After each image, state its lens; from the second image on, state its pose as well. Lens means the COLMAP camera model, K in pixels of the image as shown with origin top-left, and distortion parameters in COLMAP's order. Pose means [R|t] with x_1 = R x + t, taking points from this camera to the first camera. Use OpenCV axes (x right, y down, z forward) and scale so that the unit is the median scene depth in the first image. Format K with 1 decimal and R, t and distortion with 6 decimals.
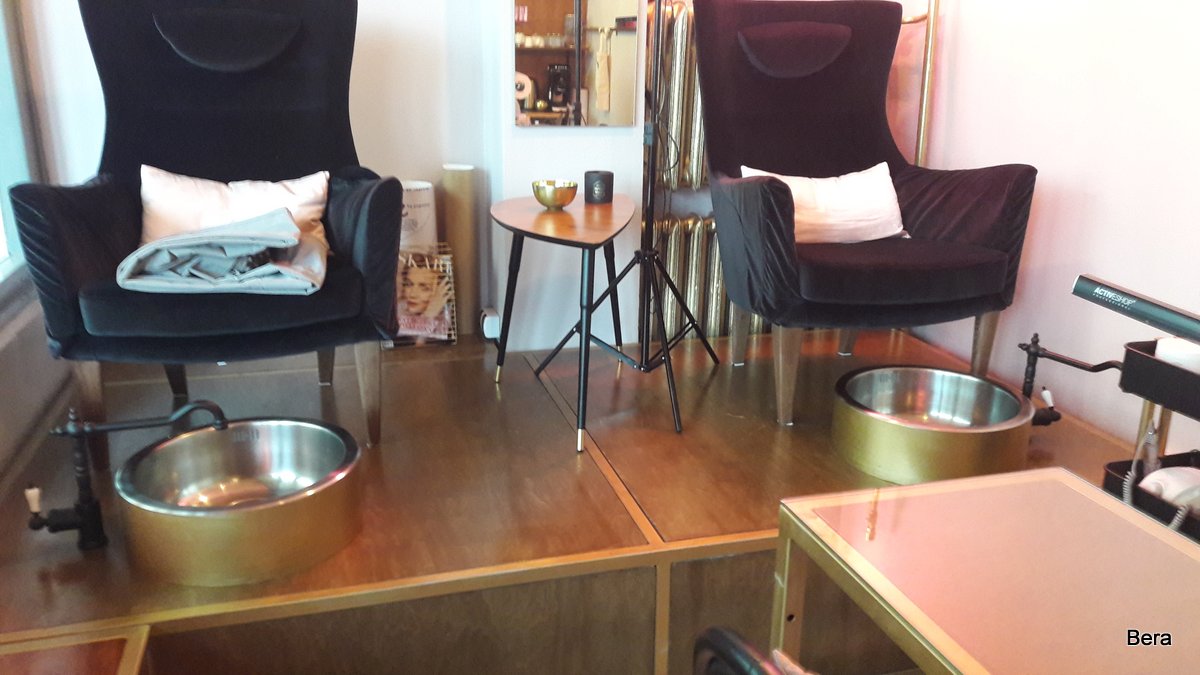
lens RADIAL K [[990.7, 0, 600.0], [0, 990.7, 337.5], [0, 0, 1]] dist [-0.005967, -0.005688]
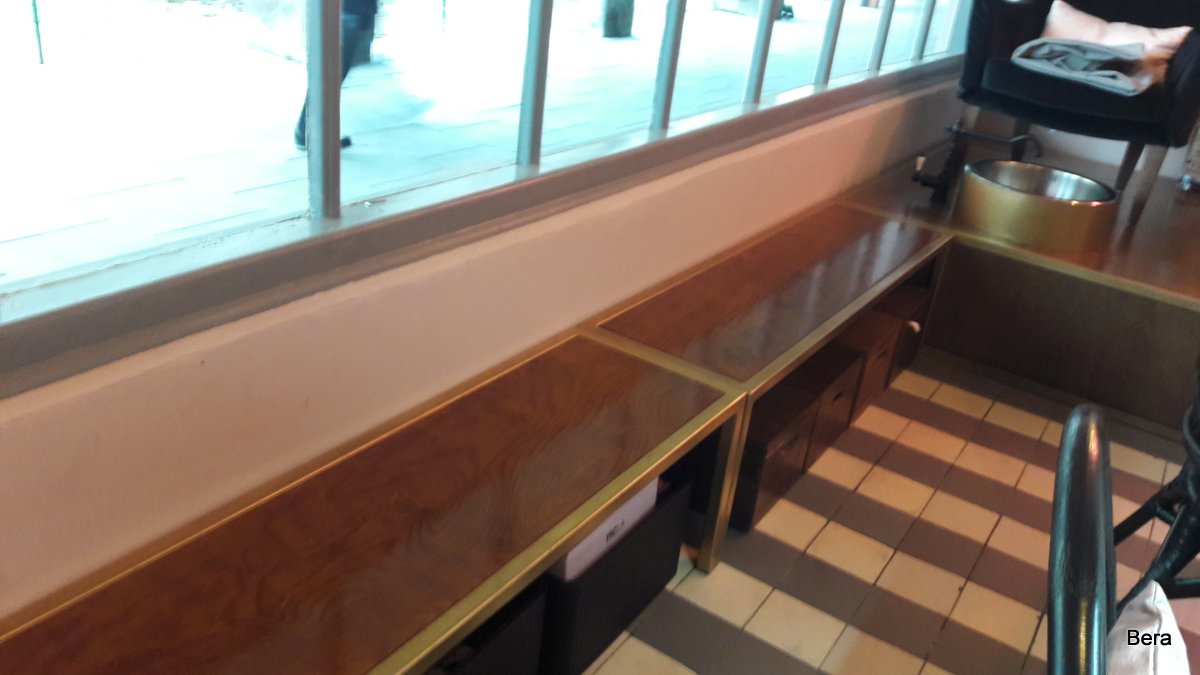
lens RADIAL K [[990.7, 0, 600.0], [0, 990.7, 337.5], [0, 0, 1]] dist [-0.005967, -0.005688]
pose [[0.644723, 0.385222, -0.660254, 0.312102], [-0.317890, 0.920621, 0.226720, 0.208144], [0.695182, 0.063716, 0.716005, -0.581634]]
